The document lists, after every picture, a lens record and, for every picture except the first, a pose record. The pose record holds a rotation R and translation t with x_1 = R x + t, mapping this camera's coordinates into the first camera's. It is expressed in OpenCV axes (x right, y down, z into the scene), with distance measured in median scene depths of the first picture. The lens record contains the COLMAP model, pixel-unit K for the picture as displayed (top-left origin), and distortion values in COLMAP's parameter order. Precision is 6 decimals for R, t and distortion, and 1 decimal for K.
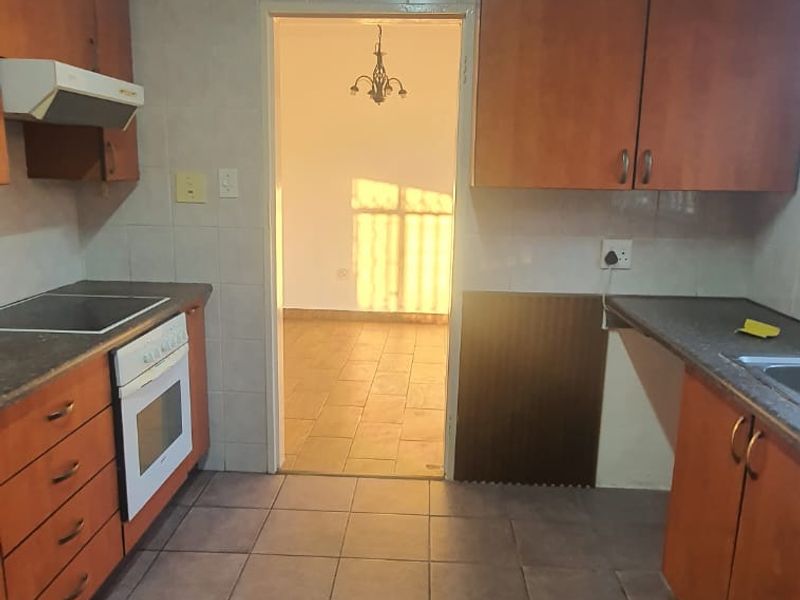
lens RADIAL K [[692.2, 0, 401.4], [0, 692.2, 315.6], [0, 0, 1]] dist [0.000030, -0.000362]
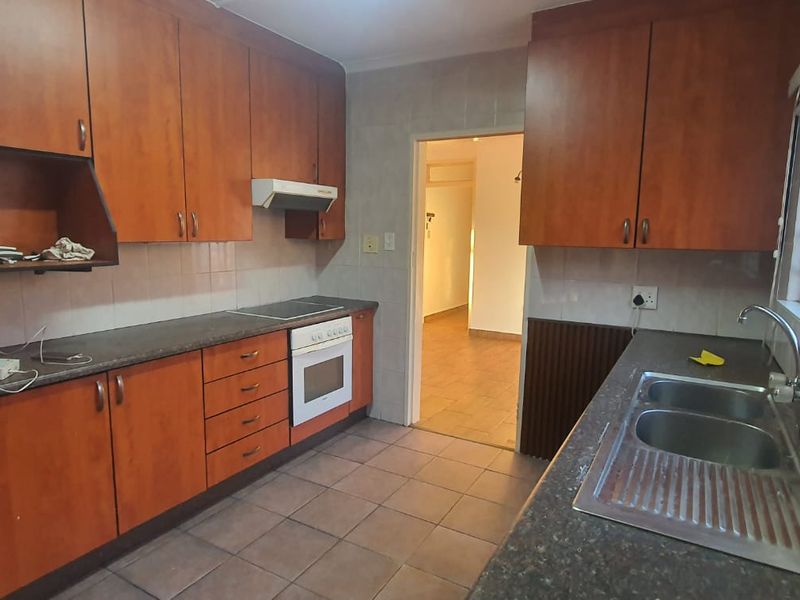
lens RADIAL K [[524.1, 0, 398.0], [0, 524.1, 304.3], [0, 0, 1]] dist [-0.003829, -0.004539]
pose [[0.882659, 0.062229, -0.465877, 0.376054], [-0.097456, 0.993886, -0.051885, 0.021123], [0.459800, 0.091200, 0.883327, -0.086265]]
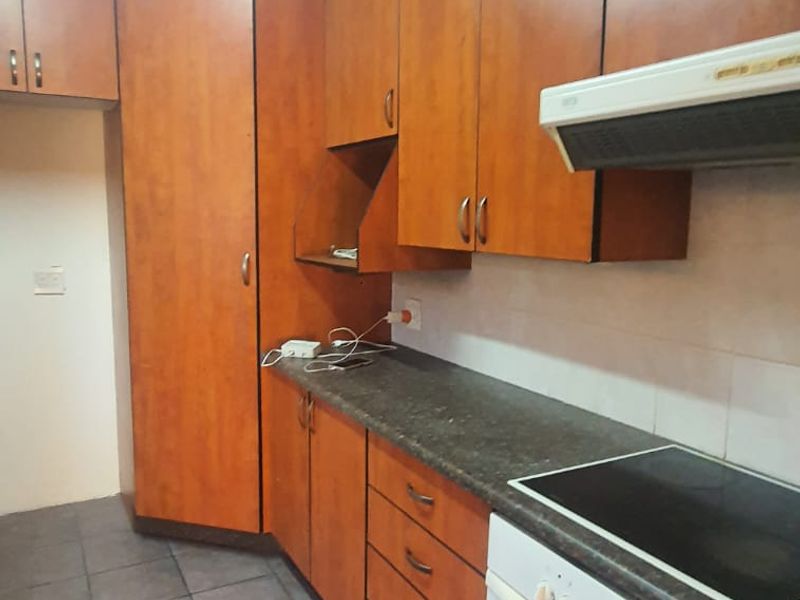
lens RADIAL K [[692.2, 0, 401.4], [0, 692.2, 315.6], [0, 0, 1]] dist [0.000030, -0.000362]
pose [[-0.859954, 0.041049, -0.508718, -0.003958], [-0.134644, 0.943201, 0.303715, -0.243490], [0.492291, 0.329677, -0.805583, 1.105925]]
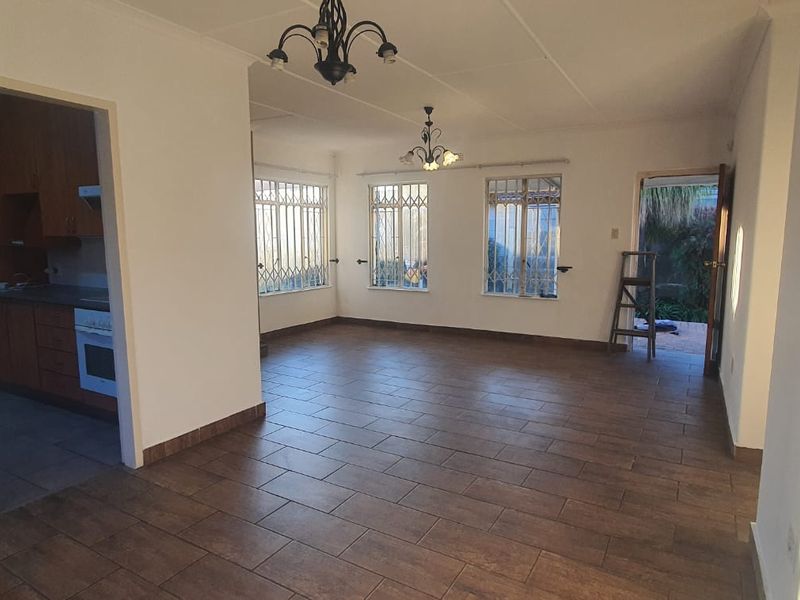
lens RADIAL K [[524.1, 0, 398.0], [0, 524.1, 304.3], [0, 0, 1]] dist [-0.003829, -0.004539]
pose [[-0.487511, 0.100387, -0.867327, 0.437085], [-0.187734, 0.958082, 0.216414, -0.415180], [0.852695, 0.268331, -0.448229, 2.077825]]
